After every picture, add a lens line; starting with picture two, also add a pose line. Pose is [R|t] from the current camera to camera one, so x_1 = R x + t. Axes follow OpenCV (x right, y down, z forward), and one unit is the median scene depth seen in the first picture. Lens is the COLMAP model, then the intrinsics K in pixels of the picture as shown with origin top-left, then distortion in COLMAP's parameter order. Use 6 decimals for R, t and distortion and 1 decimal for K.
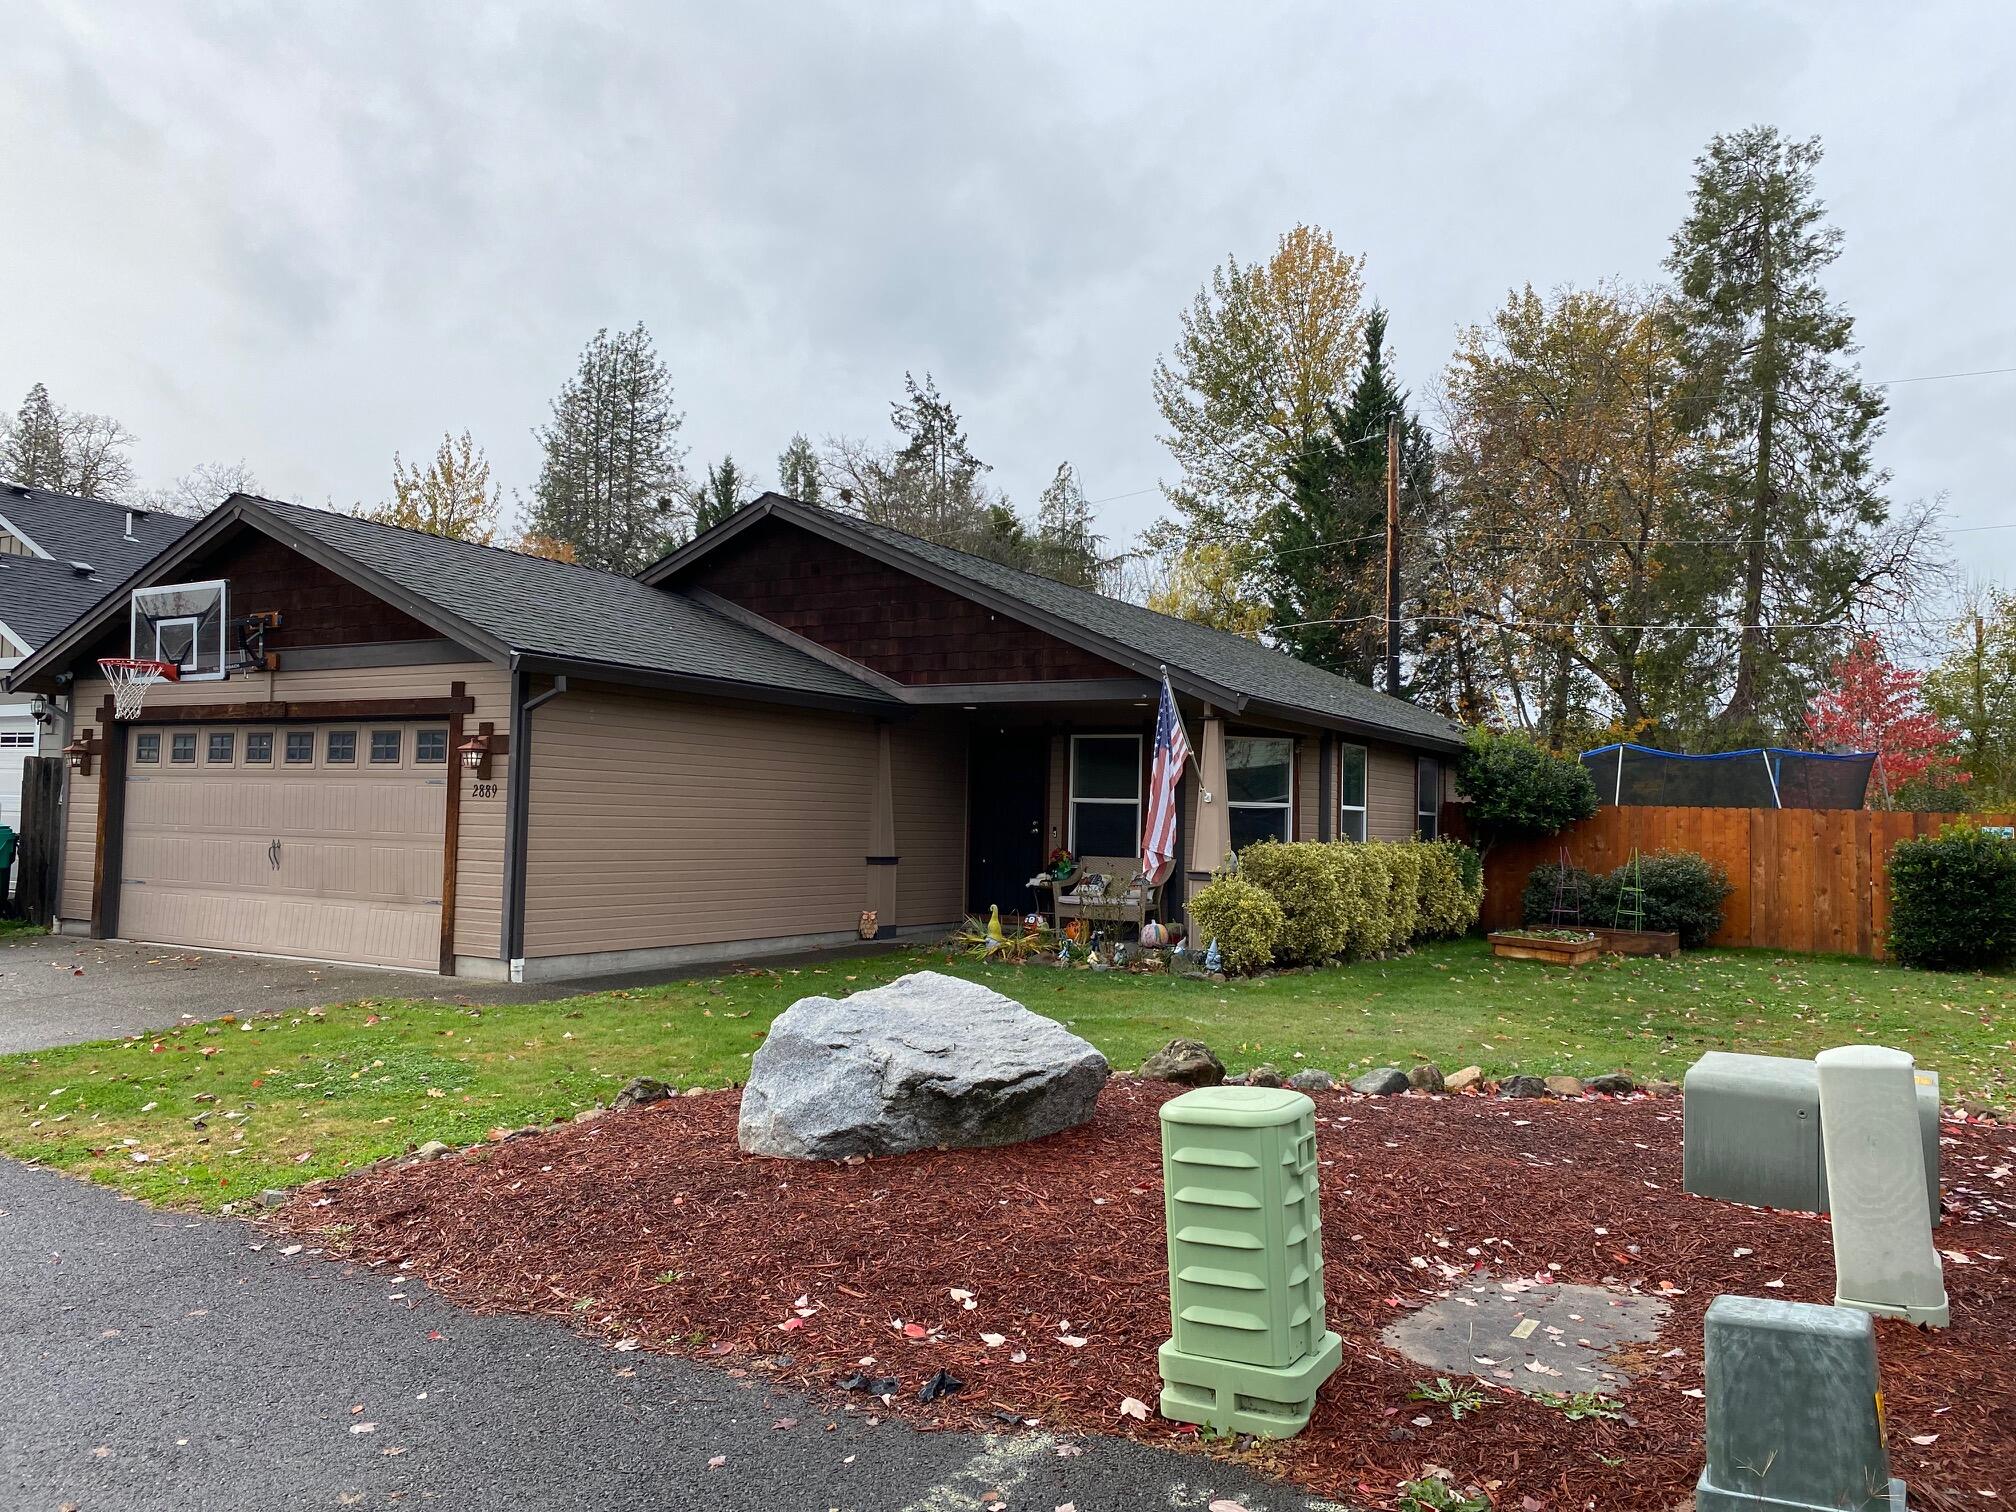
lens RADIAL K [[1556.2, 0, 1008.0], [0, 1556.2, 756.0], [0, 0, 1]] dist [0.026714, -0.006727]
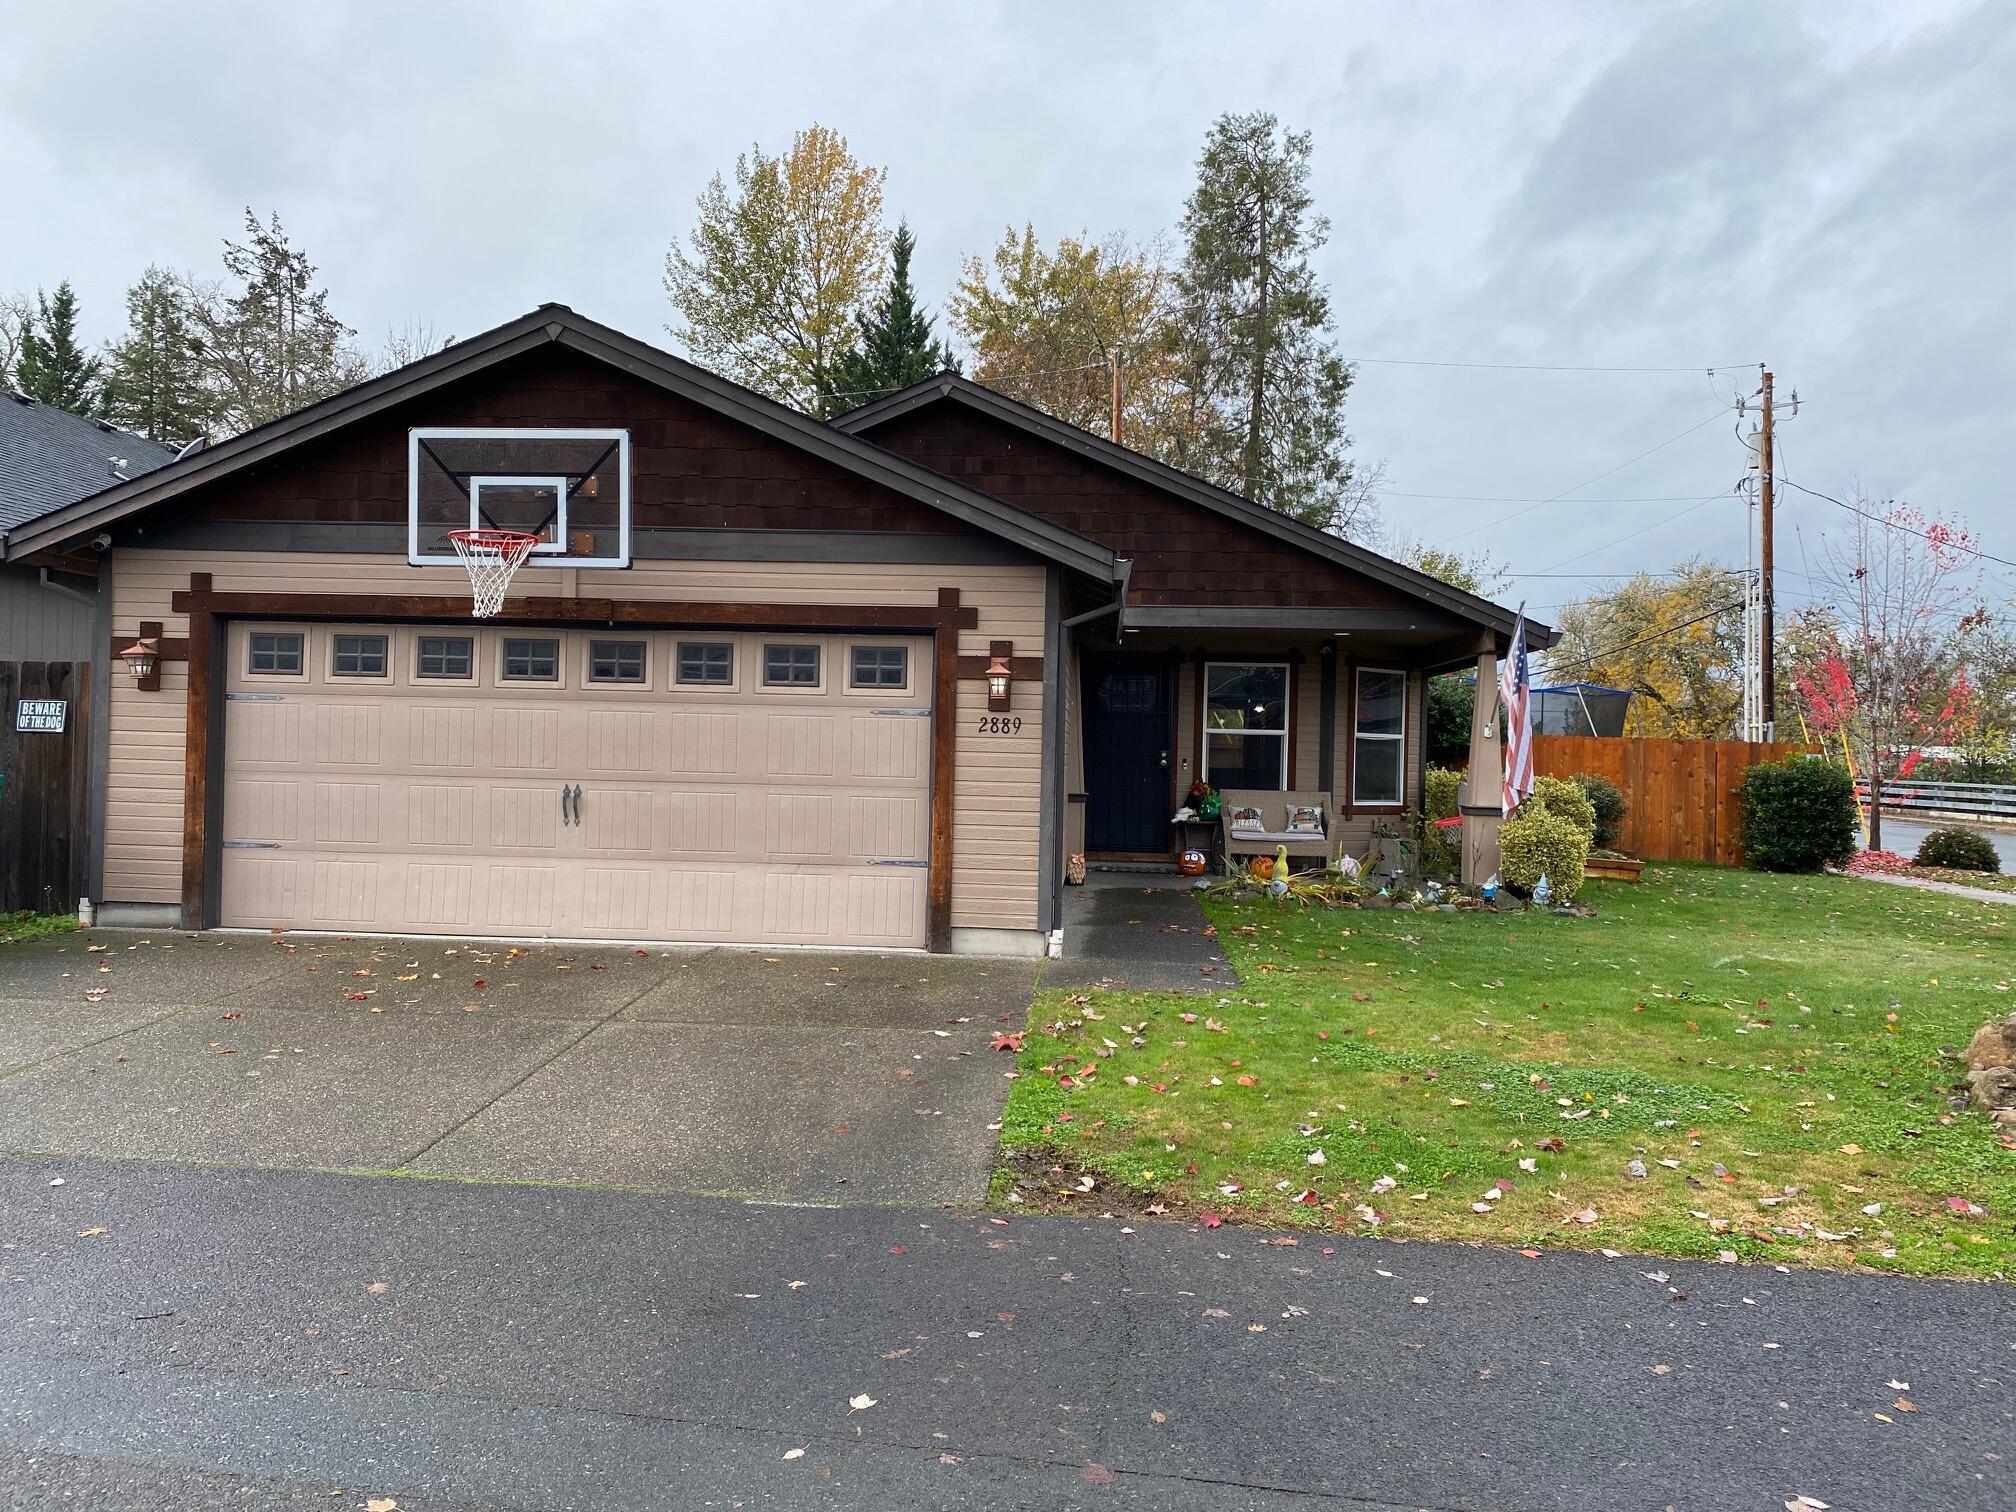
lens RADIAL K [[1543.6, 0, 1006.1], [0, 1543.6, 740.7], [0, 0, 1]] dist [0.104860, -0.150625]
pose [[0.894453, 0.001160, 0.447160, -0.184131], [-0.022528, 0.998844, 0.042472, -0.001029], [-0.446594, -0.048063, 0.893445, 0.074817]]
